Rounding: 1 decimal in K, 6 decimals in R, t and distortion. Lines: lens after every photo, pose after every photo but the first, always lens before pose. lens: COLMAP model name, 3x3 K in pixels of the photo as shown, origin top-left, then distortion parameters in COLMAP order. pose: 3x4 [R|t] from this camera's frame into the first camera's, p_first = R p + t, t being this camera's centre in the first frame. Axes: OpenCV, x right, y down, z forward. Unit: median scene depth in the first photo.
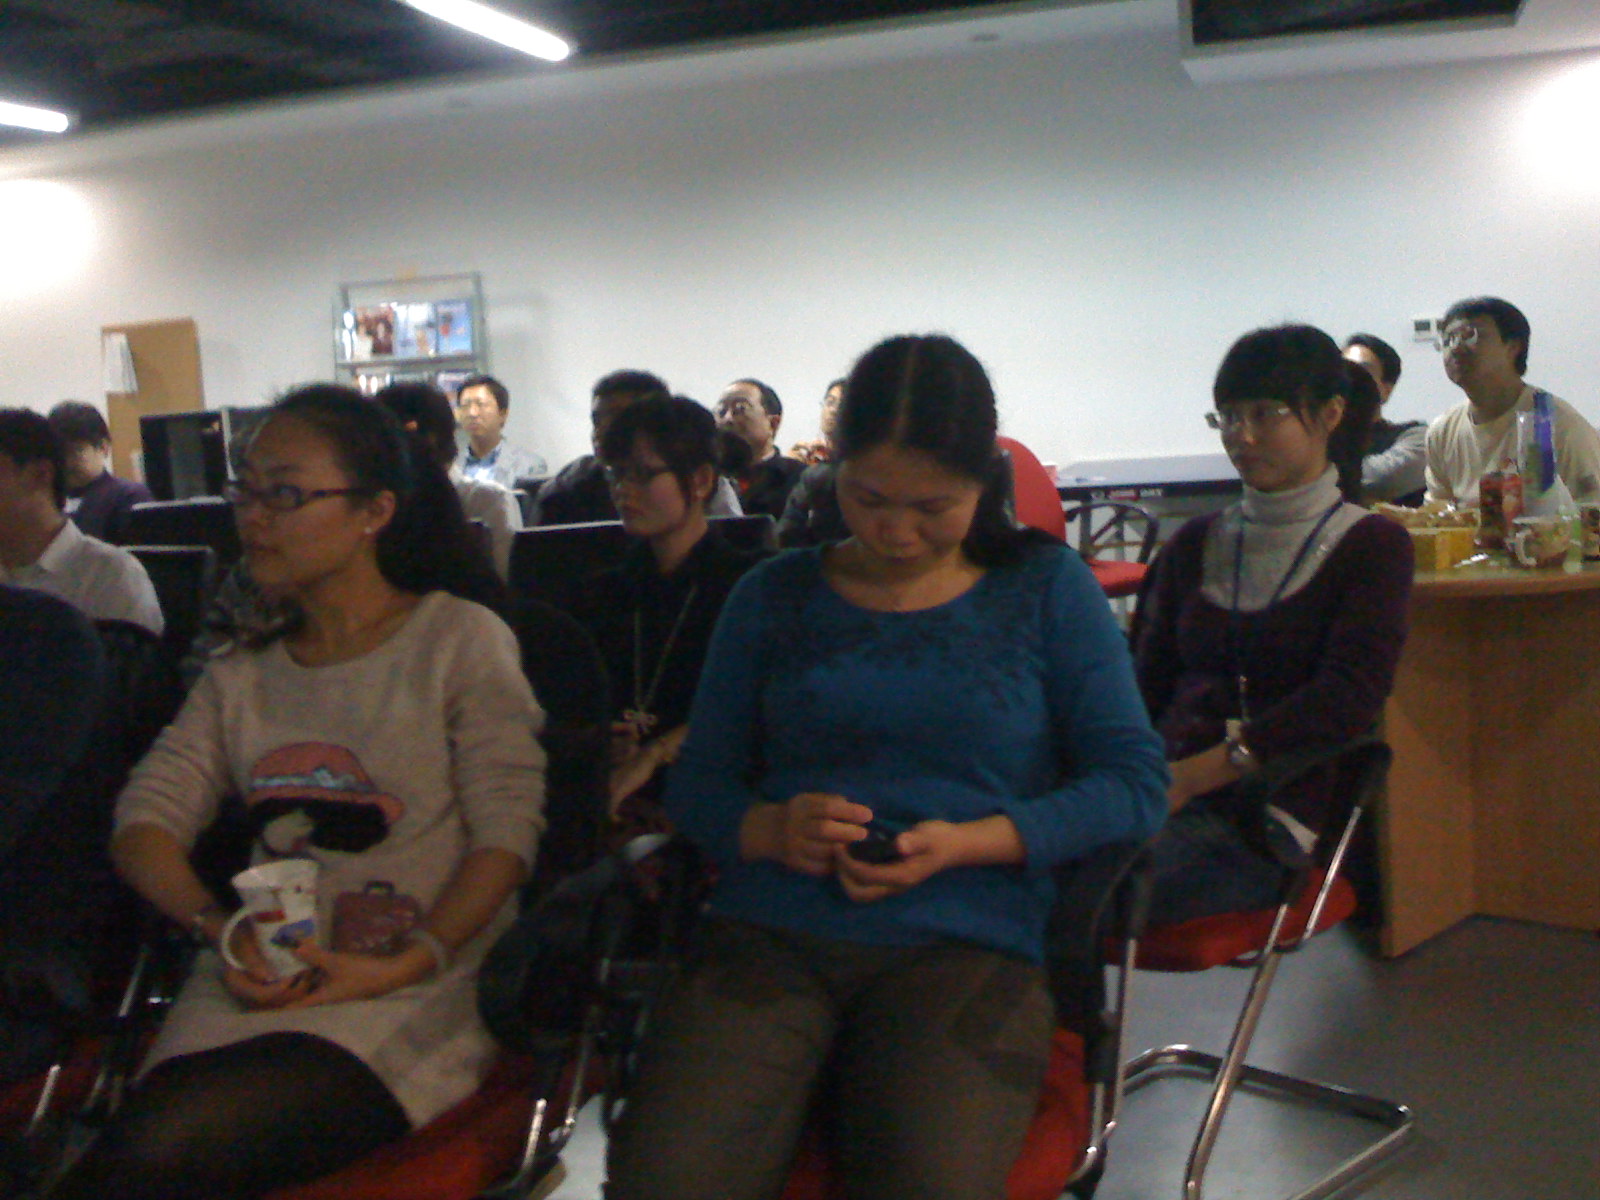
lens RADIAL K [[1689.0, 0, 862.9], [0, 1689.0, 574.4], [0, 0, 1]] dist [0.069438, -0.352400]
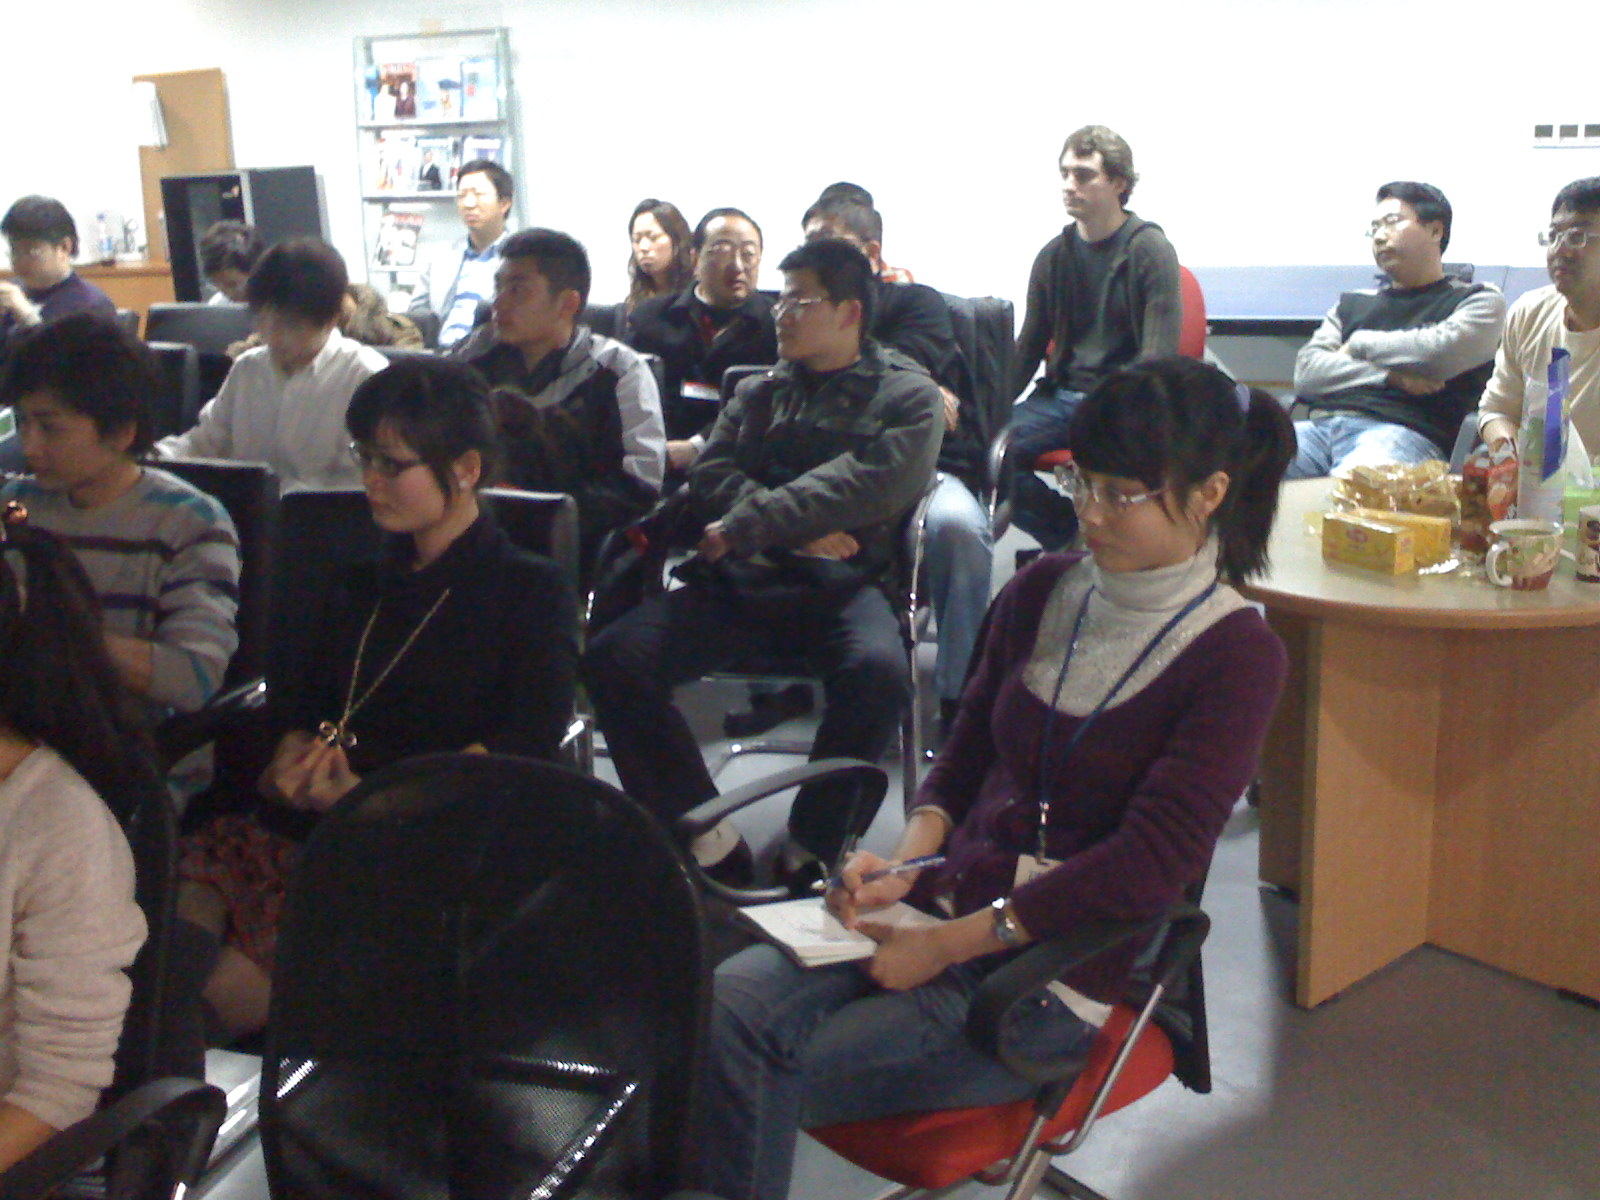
lens RADIAL K [[1689.0, 0, 862.9], [0, 1689.0, 574.4], [0, 0, 1]] dist [0.069438, -0.352400]
pose [[0.995615, 0.049567, -0.079338, 0.100225], [-0.035353, 0.984556, 0.171462, -0.092698], [0.086611, -0.167905, 0.981991, 0.114672]]
